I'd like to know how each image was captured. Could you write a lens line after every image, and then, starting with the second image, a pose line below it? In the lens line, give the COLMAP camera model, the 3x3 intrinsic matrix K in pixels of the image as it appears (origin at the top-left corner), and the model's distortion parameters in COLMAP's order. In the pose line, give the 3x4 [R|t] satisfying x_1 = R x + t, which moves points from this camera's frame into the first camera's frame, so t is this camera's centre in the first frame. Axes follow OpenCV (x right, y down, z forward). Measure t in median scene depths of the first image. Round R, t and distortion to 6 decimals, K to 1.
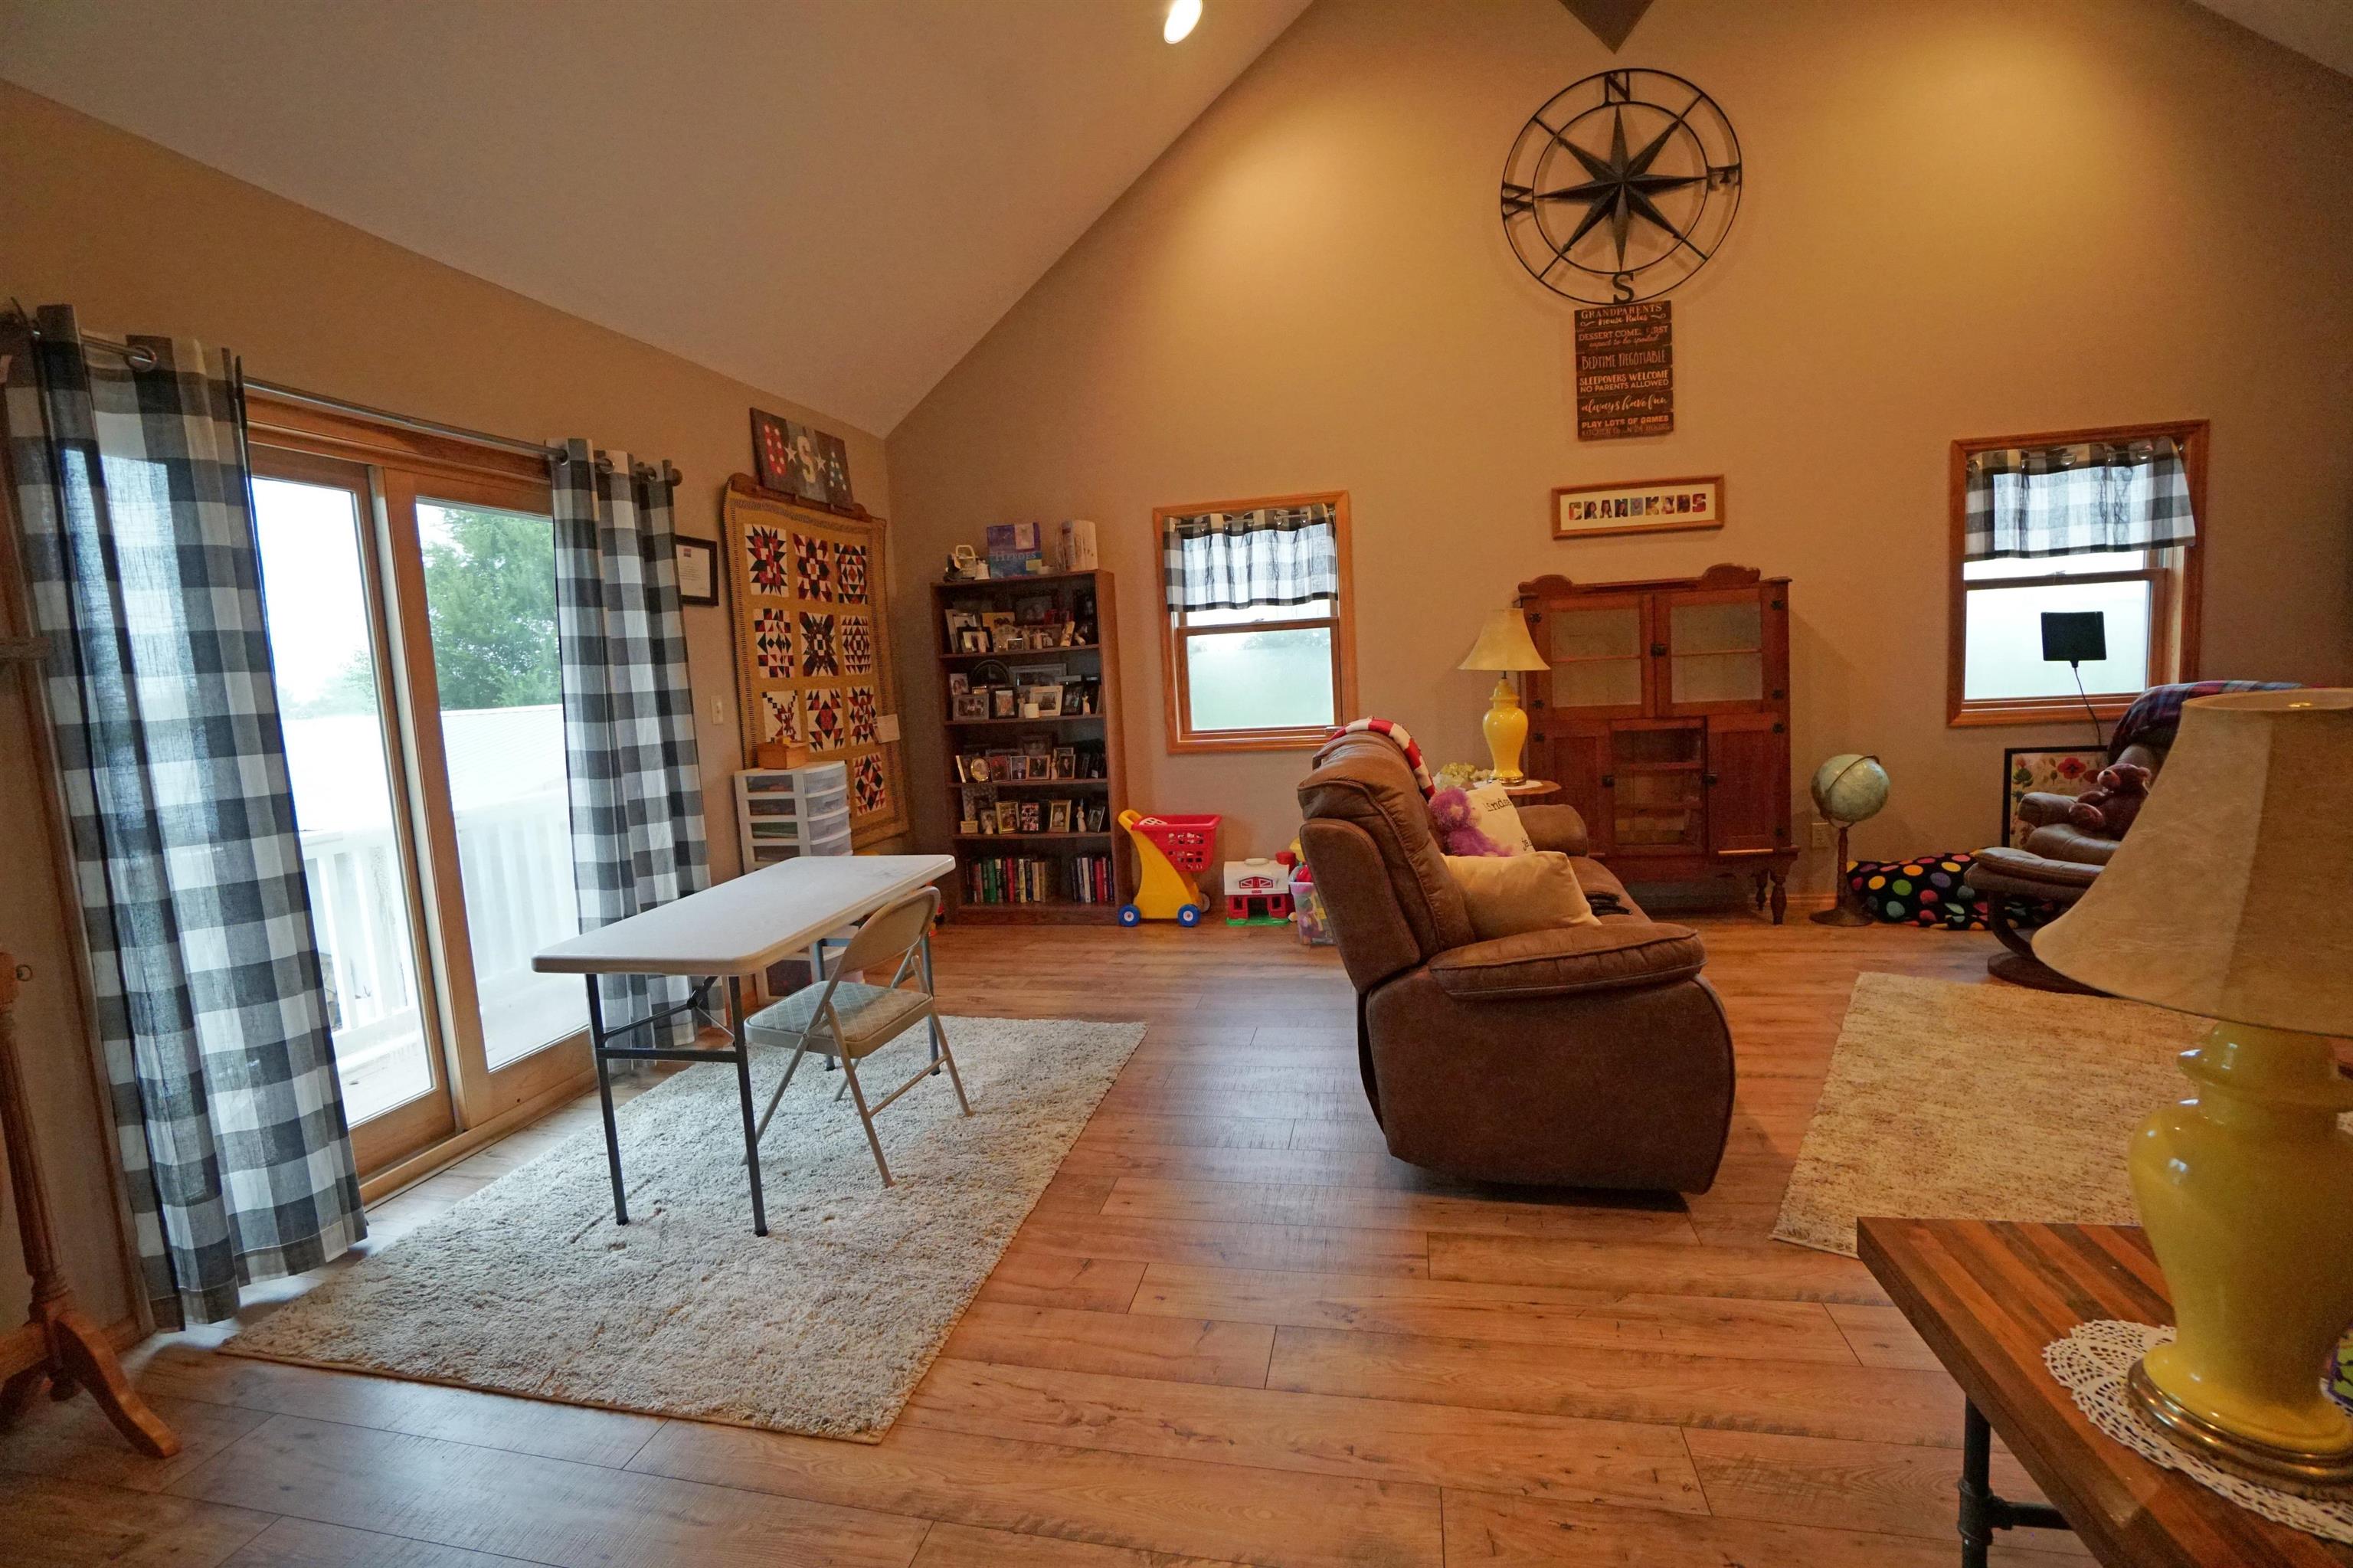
lens RADIAL K [[1039.4, 0, 1163.7], [0, 1039.4, 771.0], [0, 0, 1]] dist [-0.064198, 0.024788]
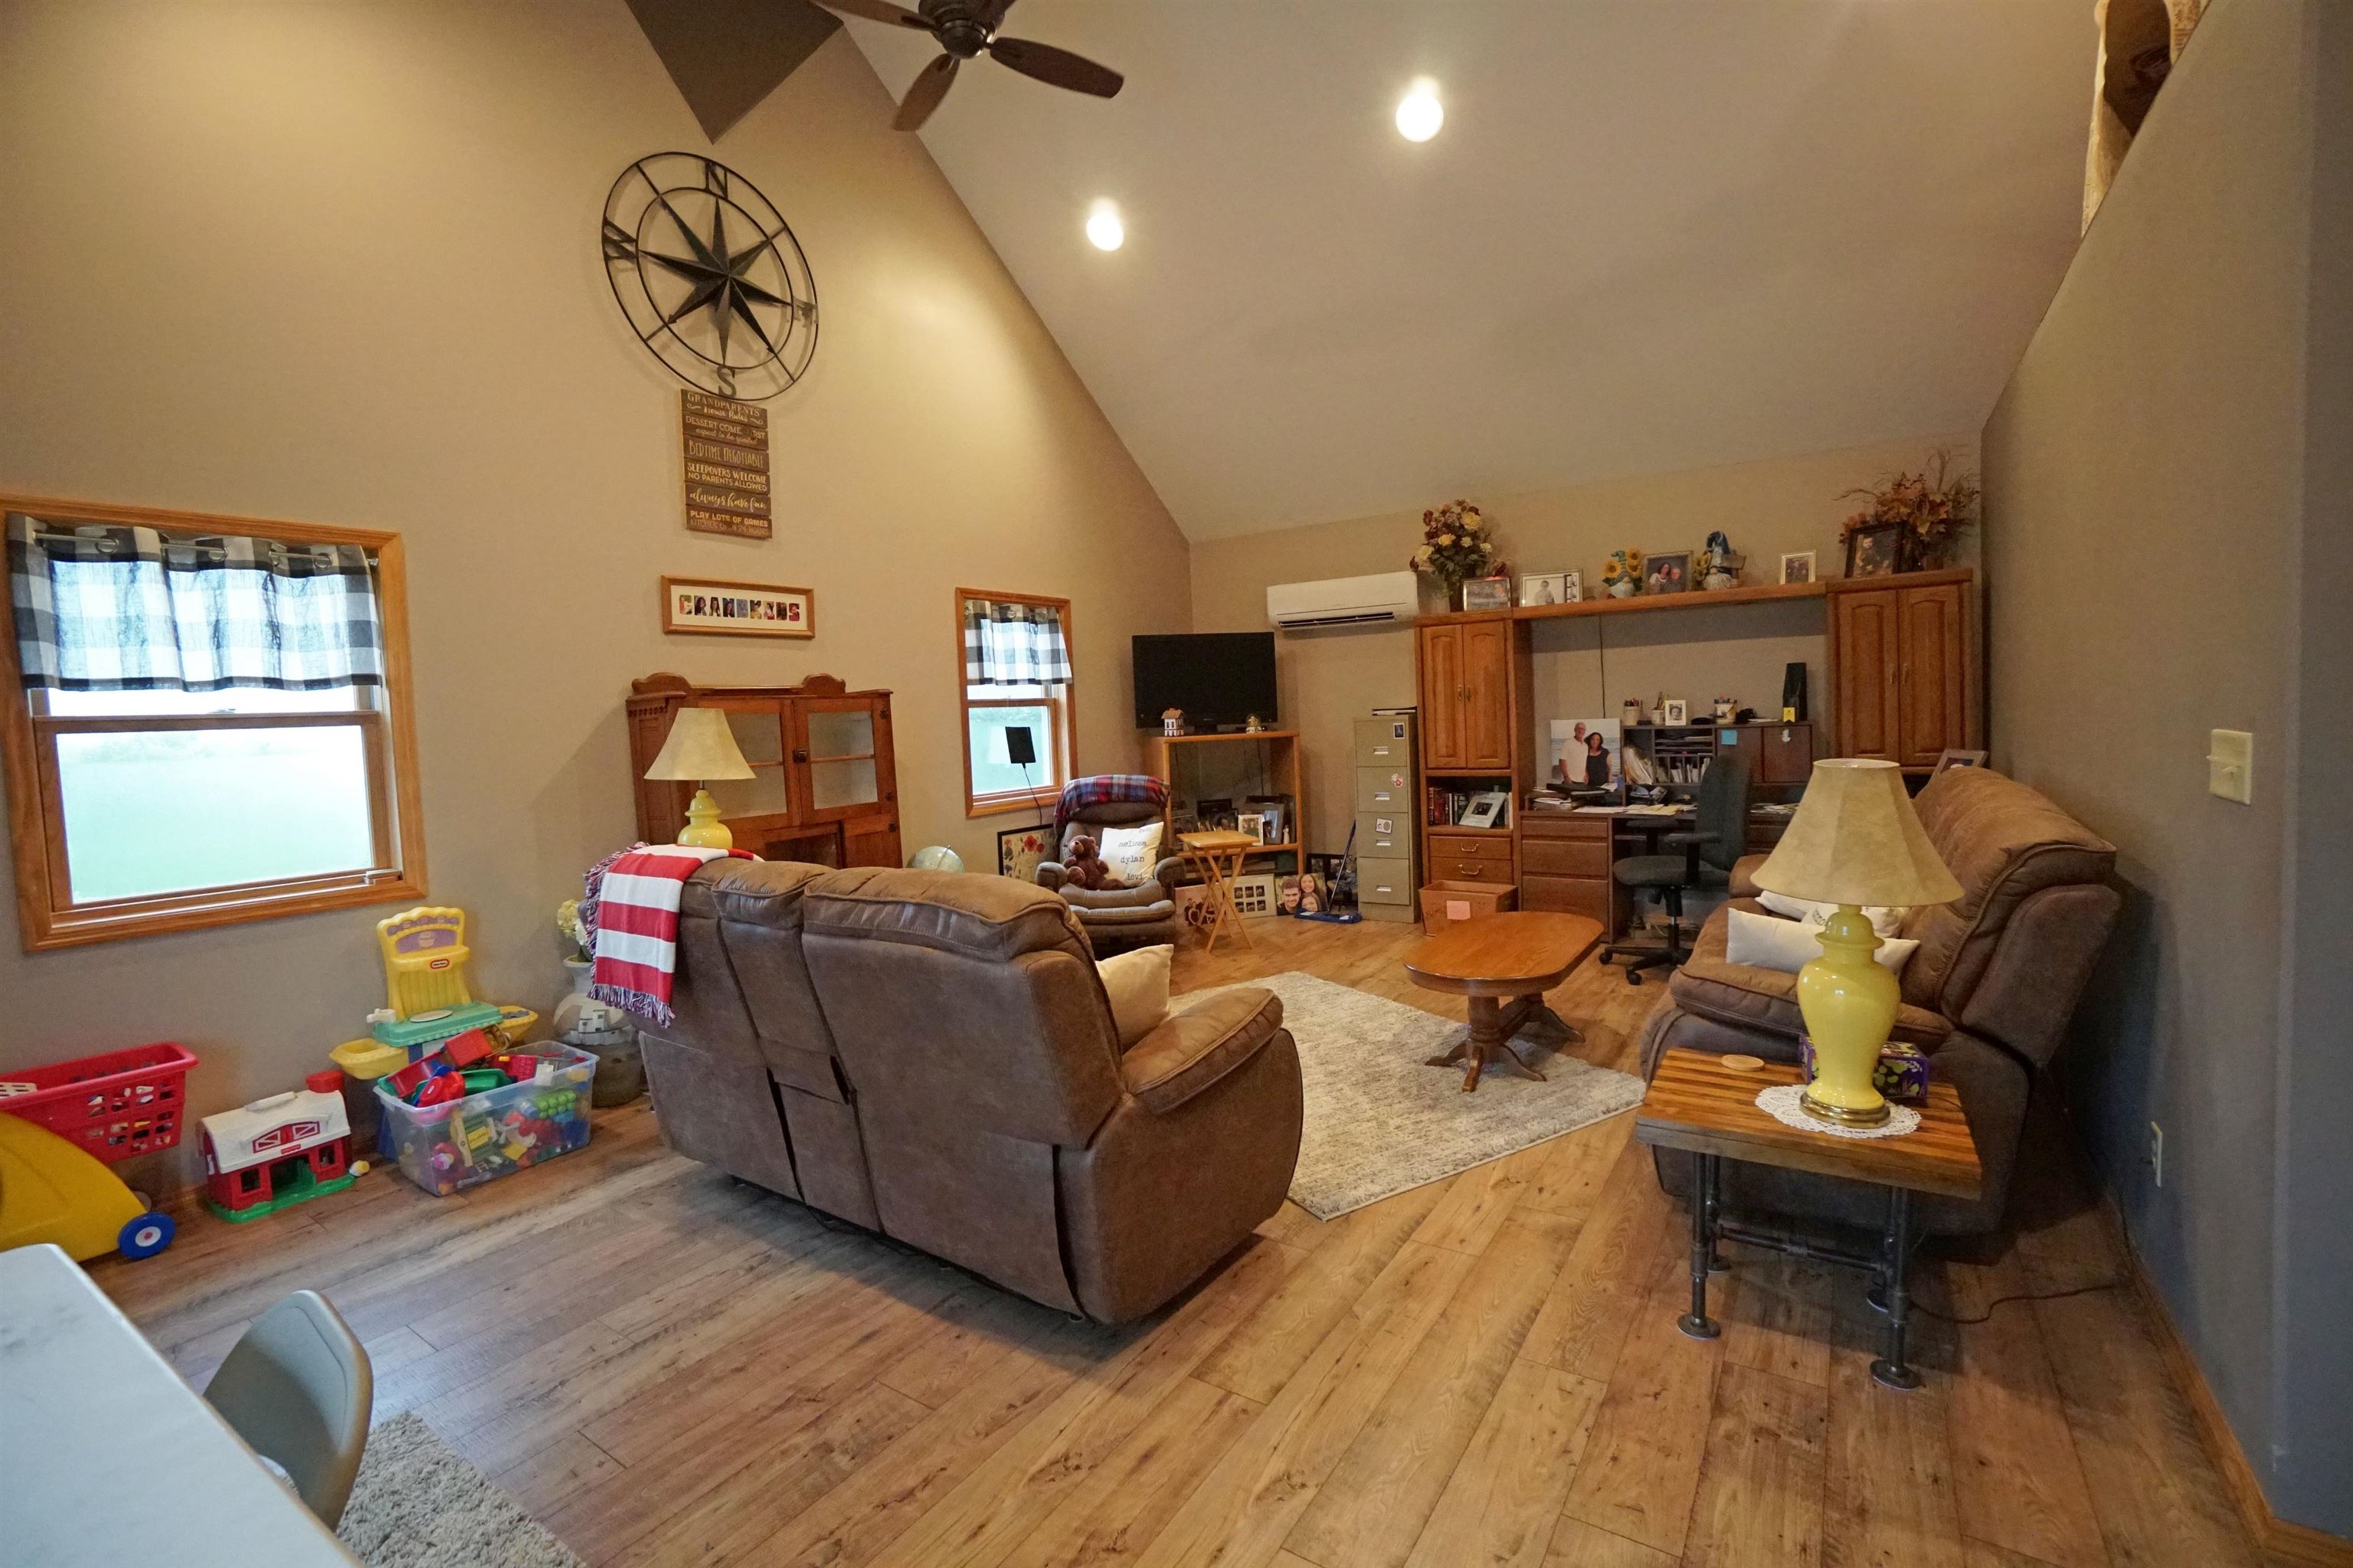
lens RADIAL K [[1039.4, 0, 1163.7], [0, 1039.4, 771.0], [0, 0, 1]] dist [-0.064198, 0.024788]
pose [[0.369301, -0.008786, 0.929268, -0.292759], [0.113648, 0.992877, -0.035778, -0.028250], [-0.922334, 0.118823, 0.367669, 0.304610]]
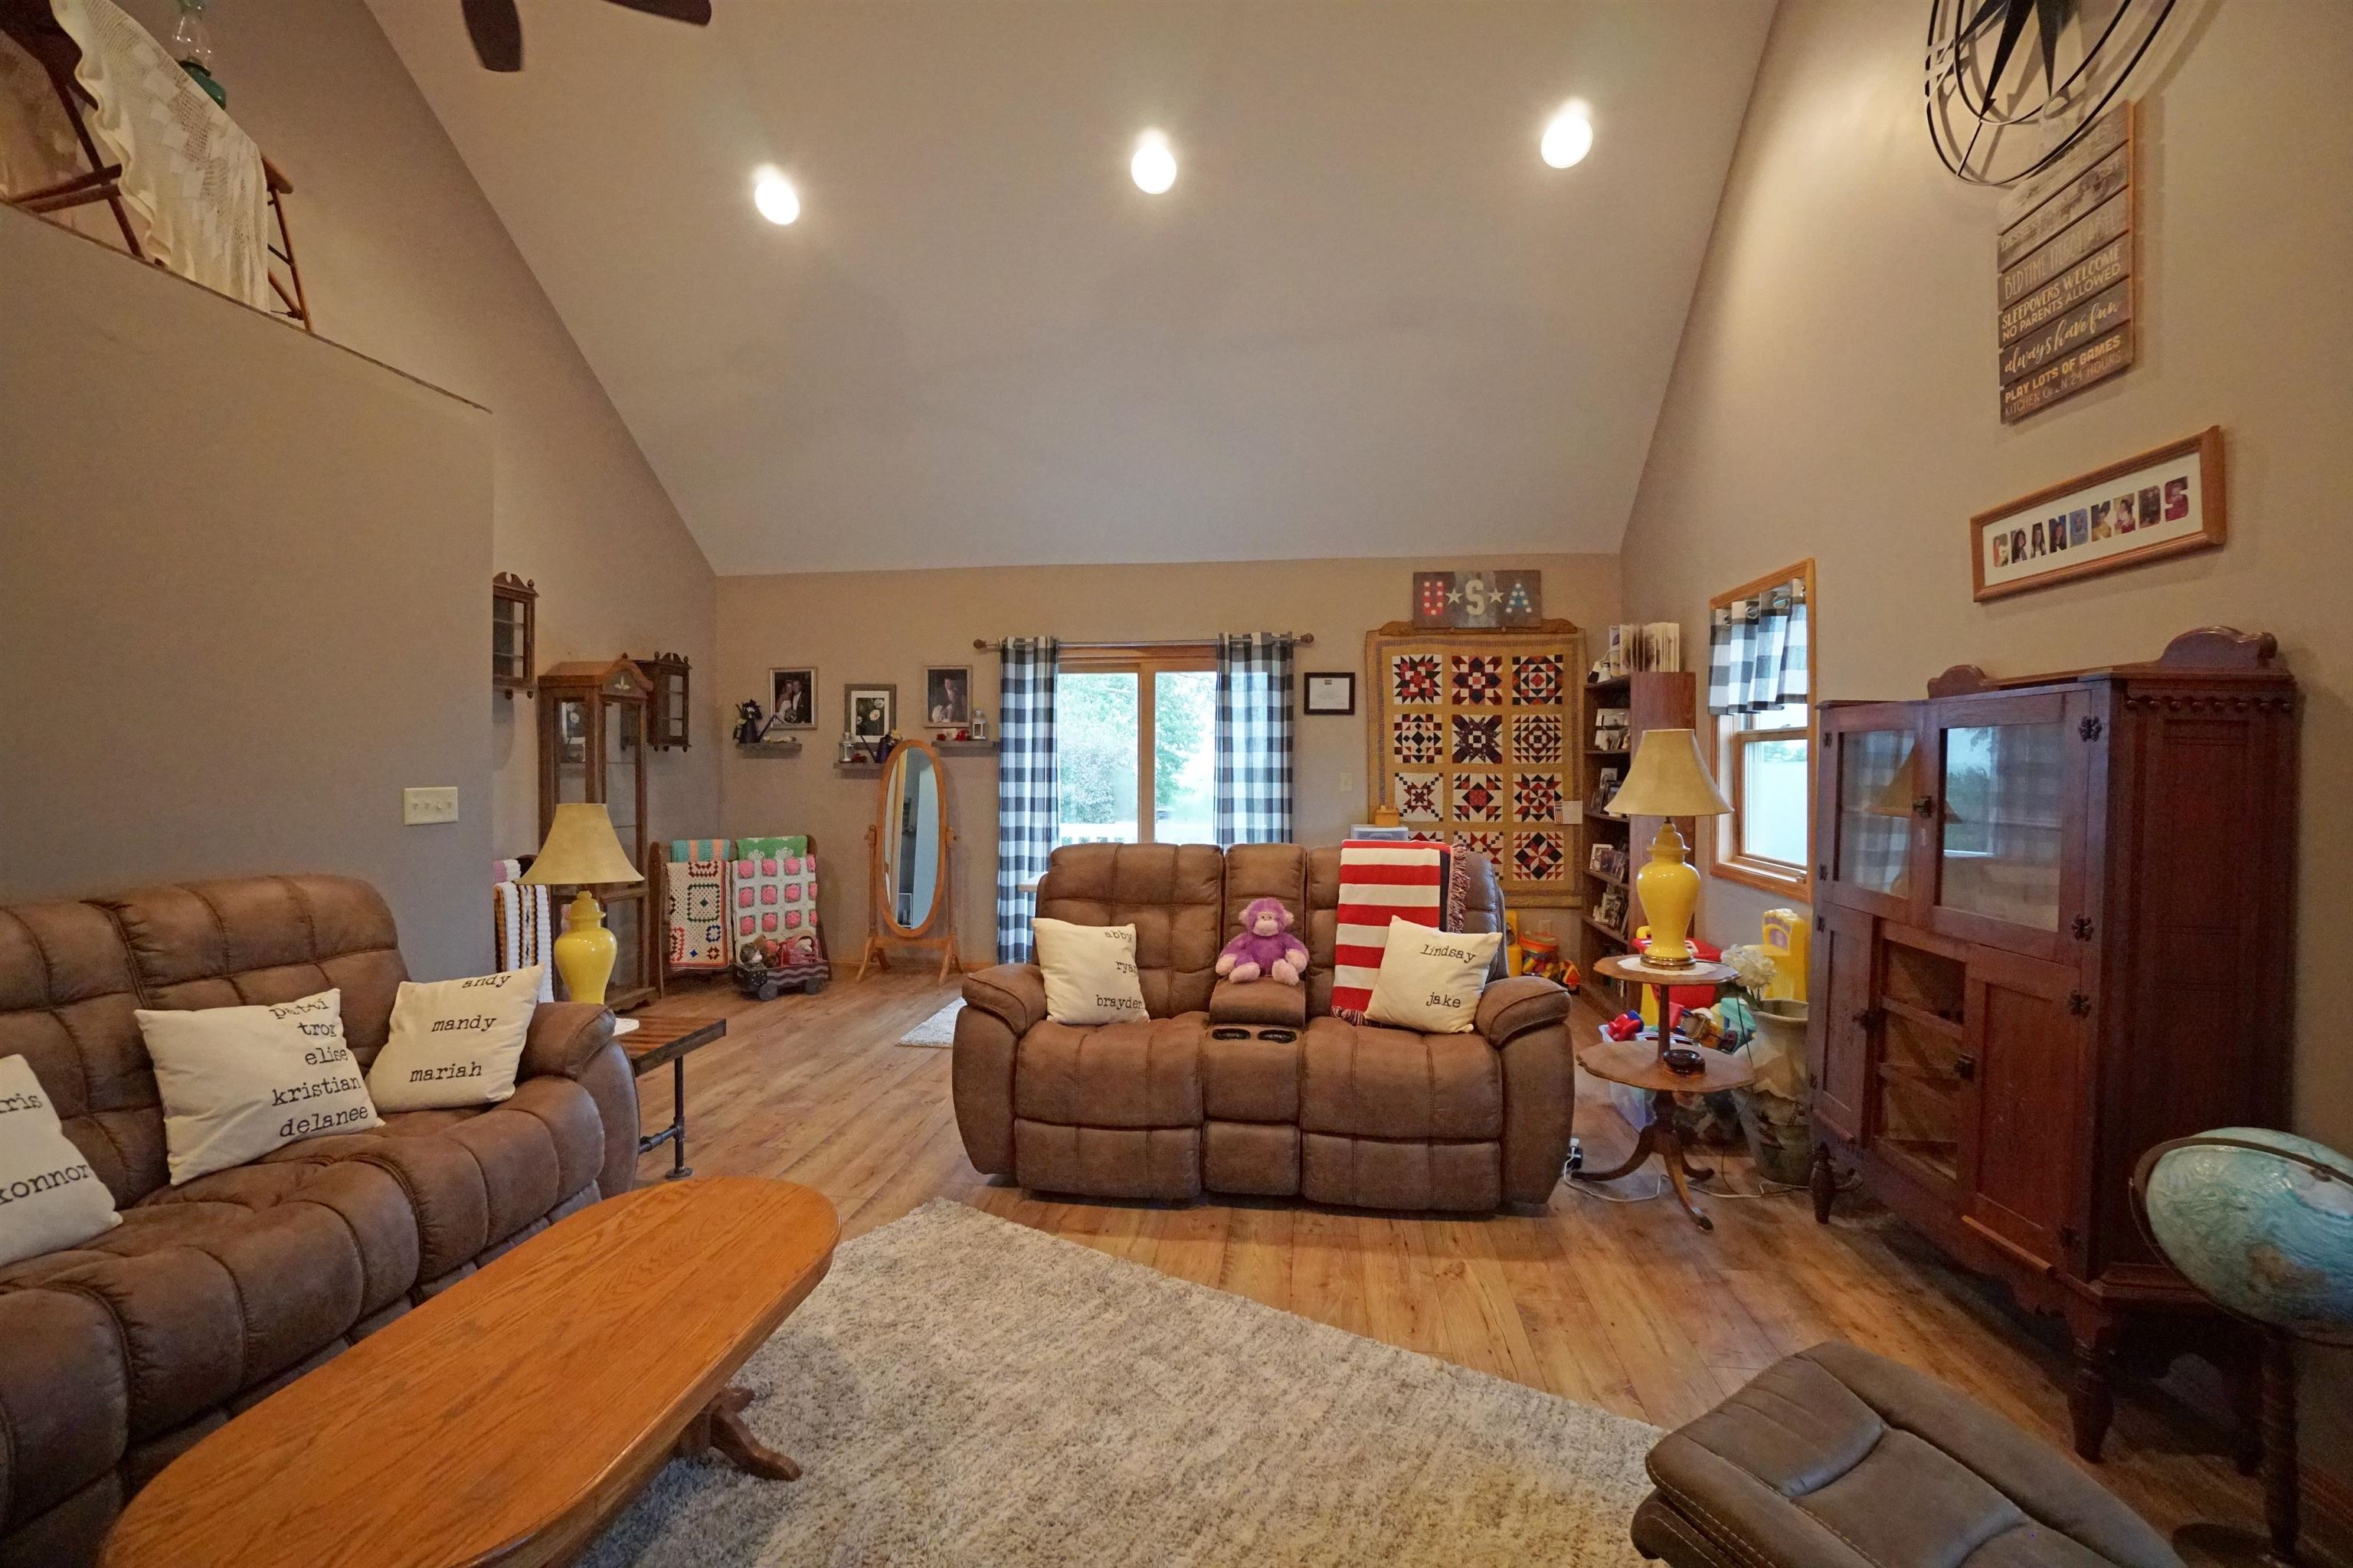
lens RADIAL K [[1039.4, 0, 1163.7], [0, 1039.4, 771.0], [0, 0, 1]] dist [-0.064198, 0.024788]
pose [[0.080445, 0.066522, -0.994537, 0.946005], [-0.106118, 0.992671, 0.057814, -0.120142], [0.991094, 0.100887, 0.086915, 0.524633]]
